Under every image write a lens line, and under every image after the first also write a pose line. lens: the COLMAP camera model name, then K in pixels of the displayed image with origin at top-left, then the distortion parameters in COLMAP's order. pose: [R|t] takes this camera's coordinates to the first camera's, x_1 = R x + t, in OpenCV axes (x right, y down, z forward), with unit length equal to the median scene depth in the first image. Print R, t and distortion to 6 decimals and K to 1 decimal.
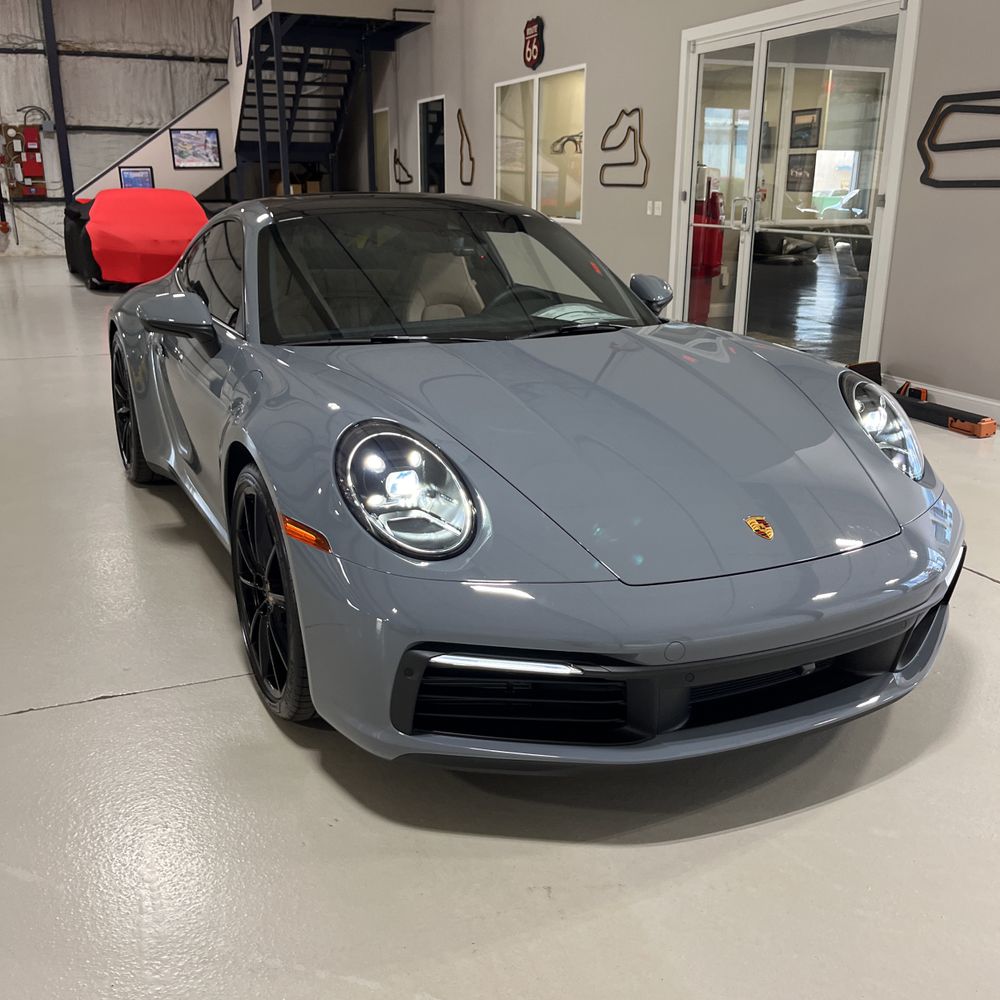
lens RADIAL K [[1012.2, 0, 500.0], [0, 1012.2, 500.0], [0, 0, 1]] dist [0.031877, -0.016134]
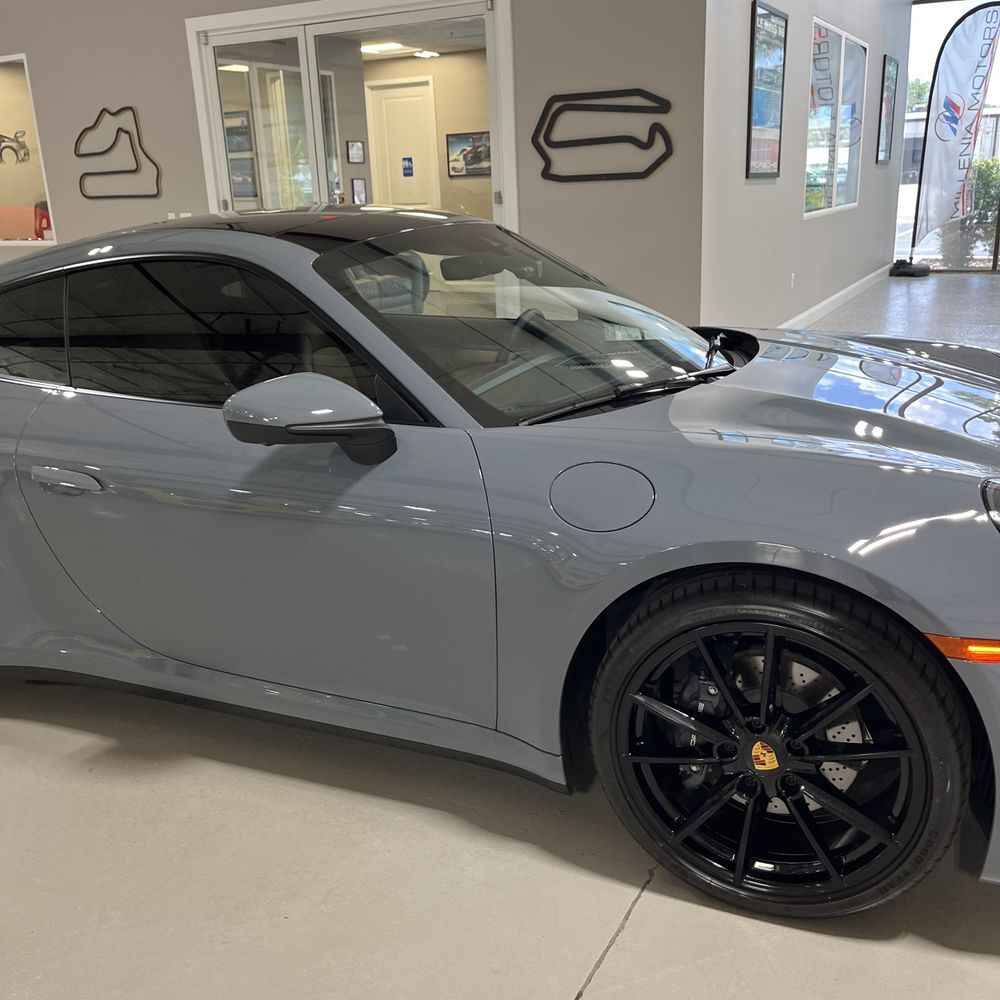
lens RADIAL K [[1041.3, 0, 507.1], [0, 1041.3, 486.7], [0, 0, 1]] dist [0.027080, -0.031982]
pose [[0.766762, -0.214333, 0.605093, -0.241927], [0.230413, 0.971691, 0.052213, -0.053416], [-0.599155, 0.099387, 0.794441, 0.159631]]
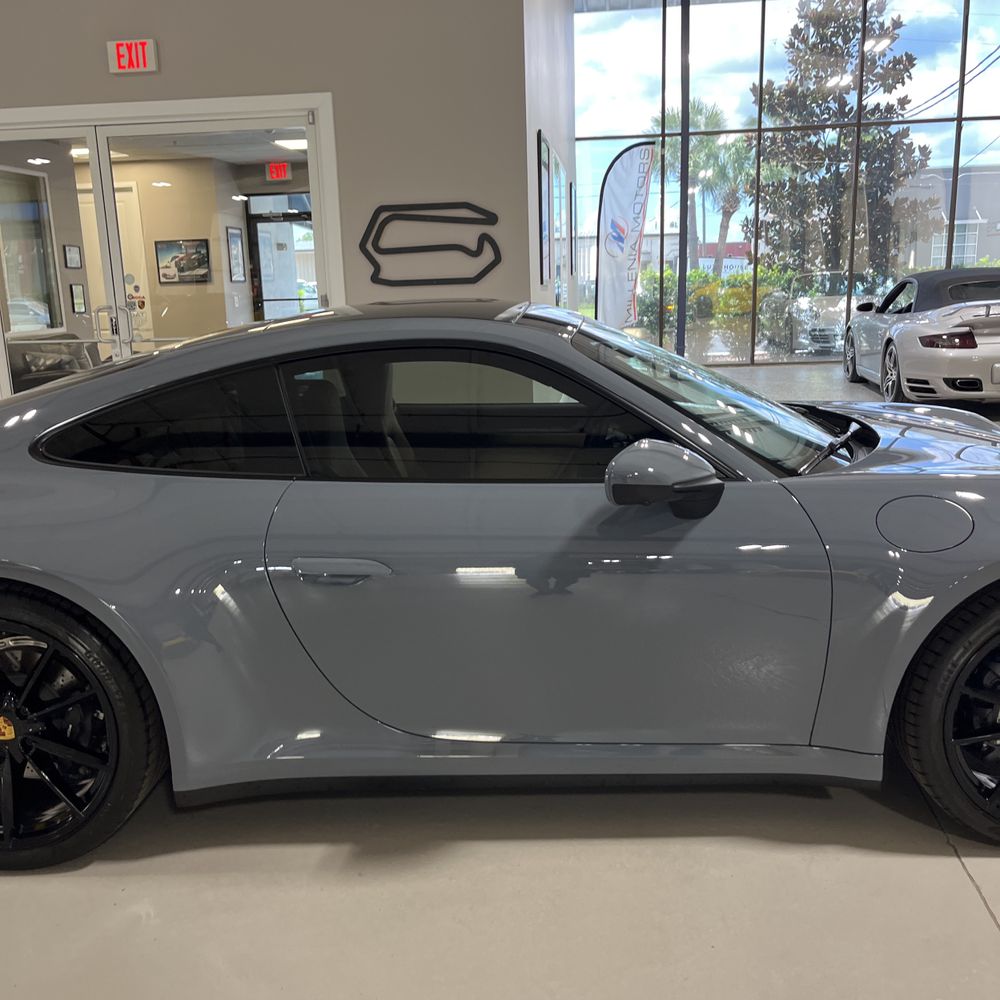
lens RADIAL K [[1041.3, 0, 507.1], [0, 1041.3, 486.7], [0, 0, 1]] dist [0.027080, -0.031982]
pose [[0.473638, -0.193918, 0.859106, -0.379942], [0.294270, 0.954243, 0.053157, -0.092151], [-0.830104, 0.227632, 0.509030, 0.279476]]
